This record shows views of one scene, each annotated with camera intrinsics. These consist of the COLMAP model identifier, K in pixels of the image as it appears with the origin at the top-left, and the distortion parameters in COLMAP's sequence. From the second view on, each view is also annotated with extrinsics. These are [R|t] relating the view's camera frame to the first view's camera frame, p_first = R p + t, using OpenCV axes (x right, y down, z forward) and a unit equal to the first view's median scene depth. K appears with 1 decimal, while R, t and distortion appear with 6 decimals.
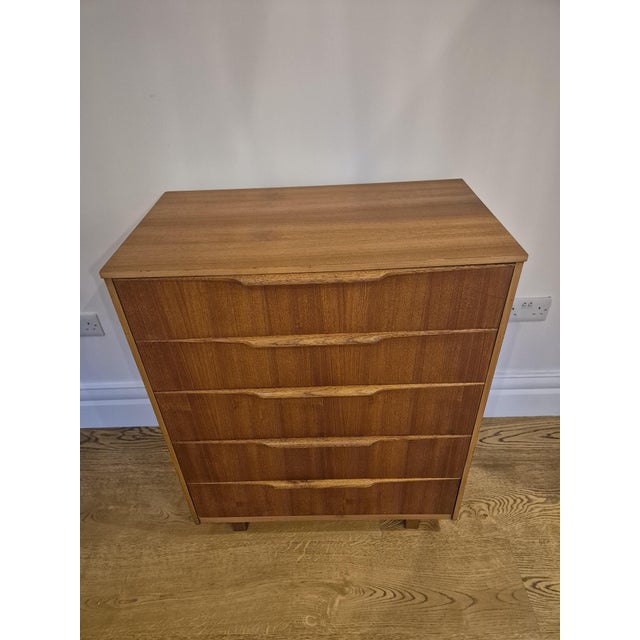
lens RADIAL K [[434.2, 0, 315.5], [0, 434.2, 313.3], [0, 0, 1]] dist [0.062946, -0.062168]
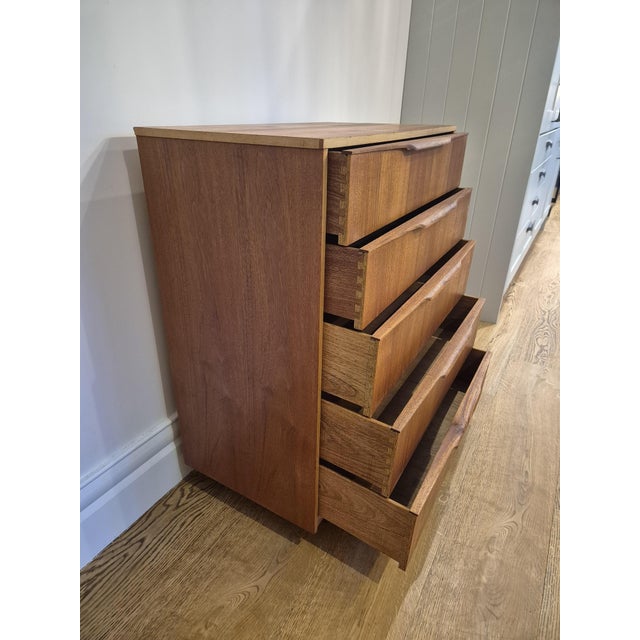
lens RADIAL K [[434.2, 0, 315.5], [0, 434.2, 313.3], [0, 0, 1]] dist [0.062946, -0.062168]
pose [[0.499224, -0.319396, 0.805457, -0.827242], [0.466263, 0.882543, 0.060973, 0.088661], [-0.730325, 0.345115, 0.589509, 0.422590]]
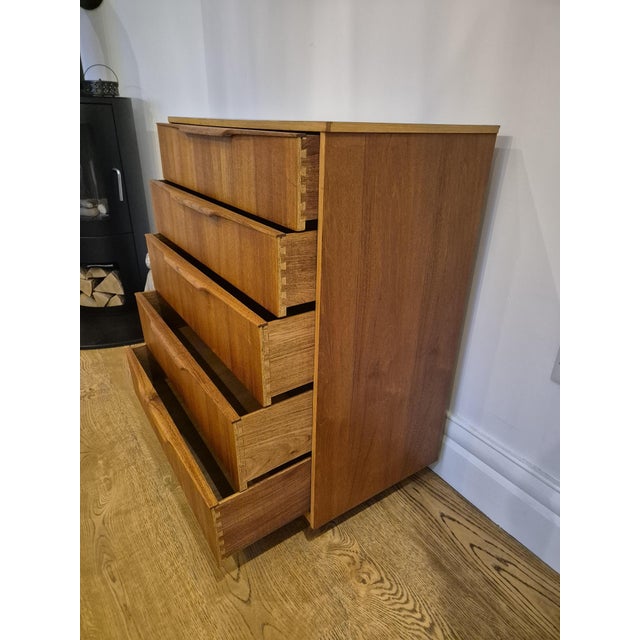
lens RADIAL K [[434.2, 0, 315.5], [0, 434.2, 313.3], [0, 0, 1]] dist [0.062946, -0.062168]
pose [[0.559894, 0.388083, -0.732059, 0.780207], [-0.513446, 0.855946, 0.061064, 0.089206], [0.650301, 0.341684, 0.678499, 0.345518]]
